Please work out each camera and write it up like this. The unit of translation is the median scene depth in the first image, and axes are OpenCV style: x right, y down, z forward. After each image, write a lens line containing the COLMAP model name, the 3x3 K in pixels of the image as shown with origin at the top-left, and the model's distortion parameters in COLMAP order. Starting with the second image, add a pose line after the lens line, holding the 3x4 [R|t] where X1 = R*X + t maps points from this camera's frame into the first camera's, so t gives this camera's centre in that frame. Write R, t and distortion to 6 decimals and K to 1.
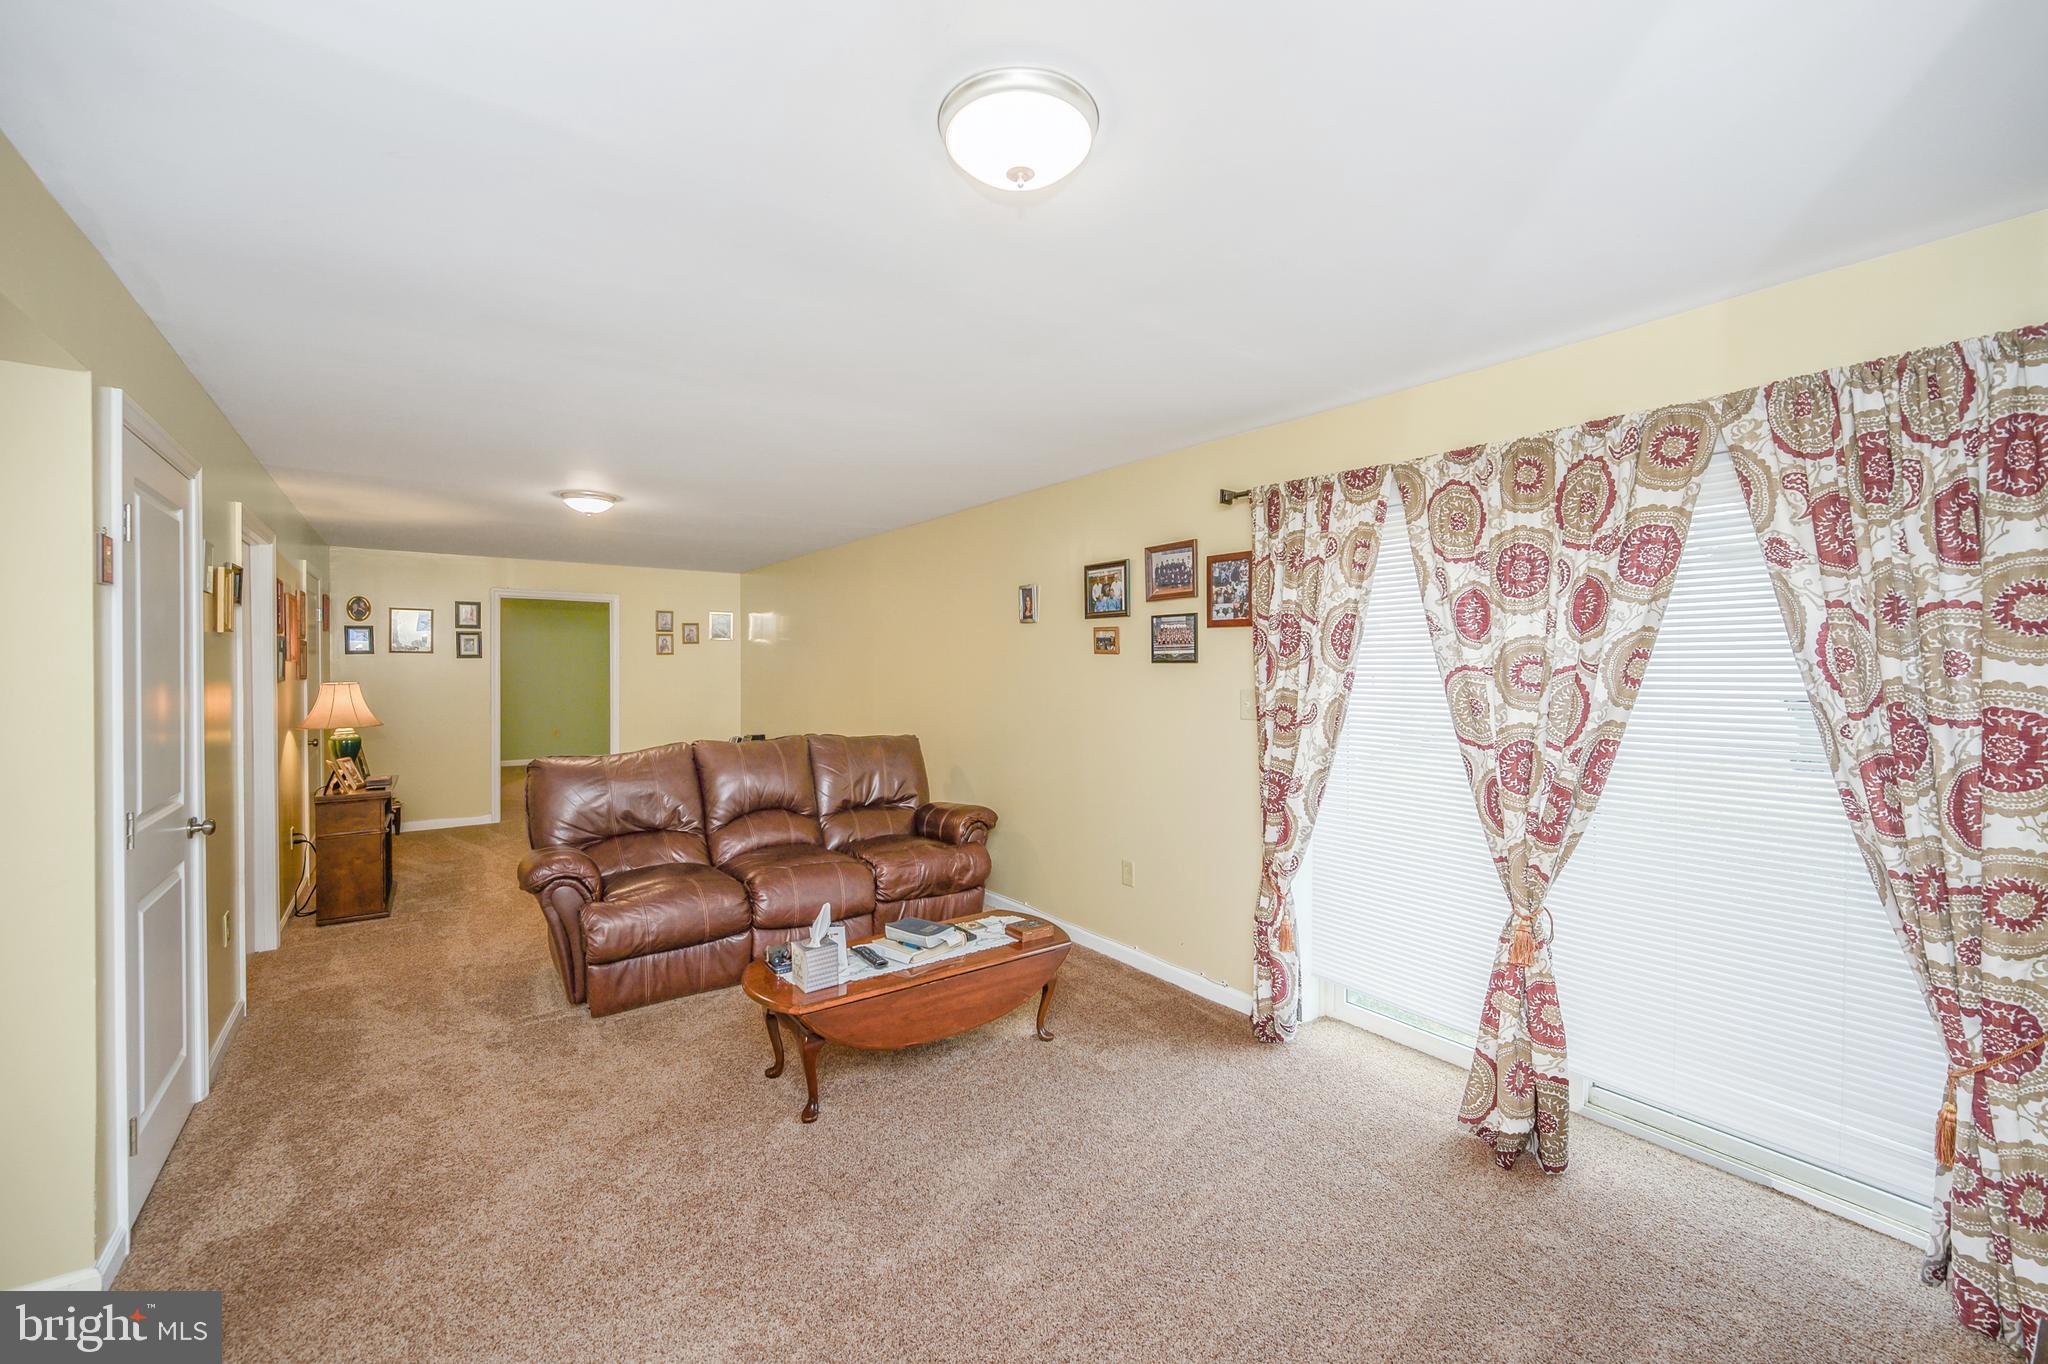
lens RADIAL K [[825.8, 0, 1030.8], [0, 825.8, 667.1], [0, 0, 1]] dist [-0.001175, -0.000407]
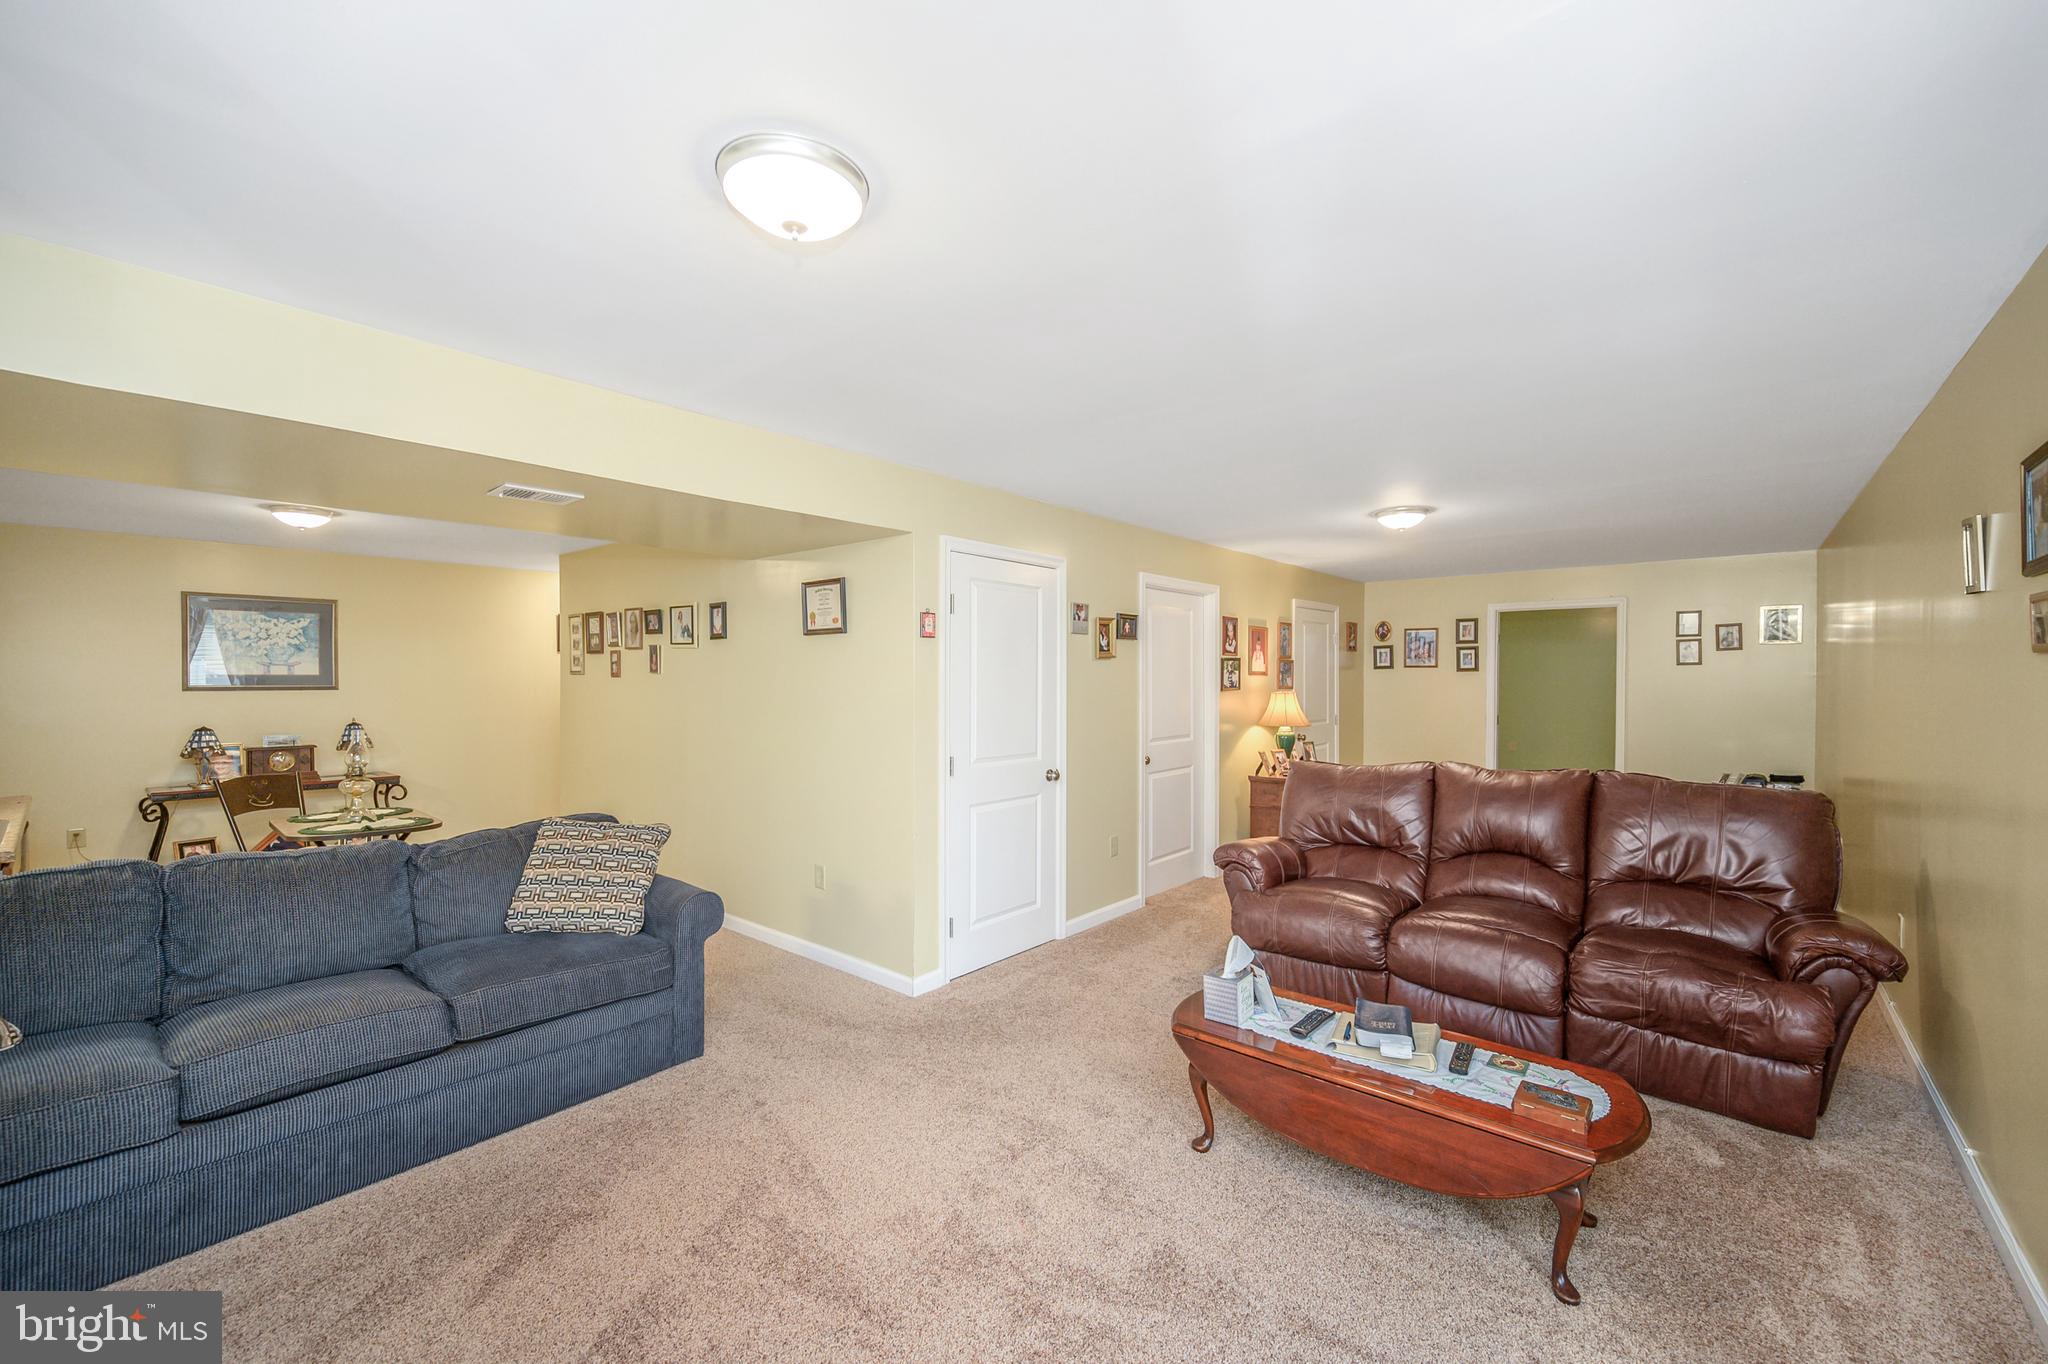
lens RADIAL K [[825.8, 0, 1032.2], [0, 825.8, 678.3], [0, 0, 1]] dist [-0.001175, -0.000407]
pose [[0.219844, -0.000519, -0.975535, 0.554387], [-0.001489, 0.999999, -0.000868, -0.001618], [0.975534, 0.001643, 0.219843, 0.523409]]
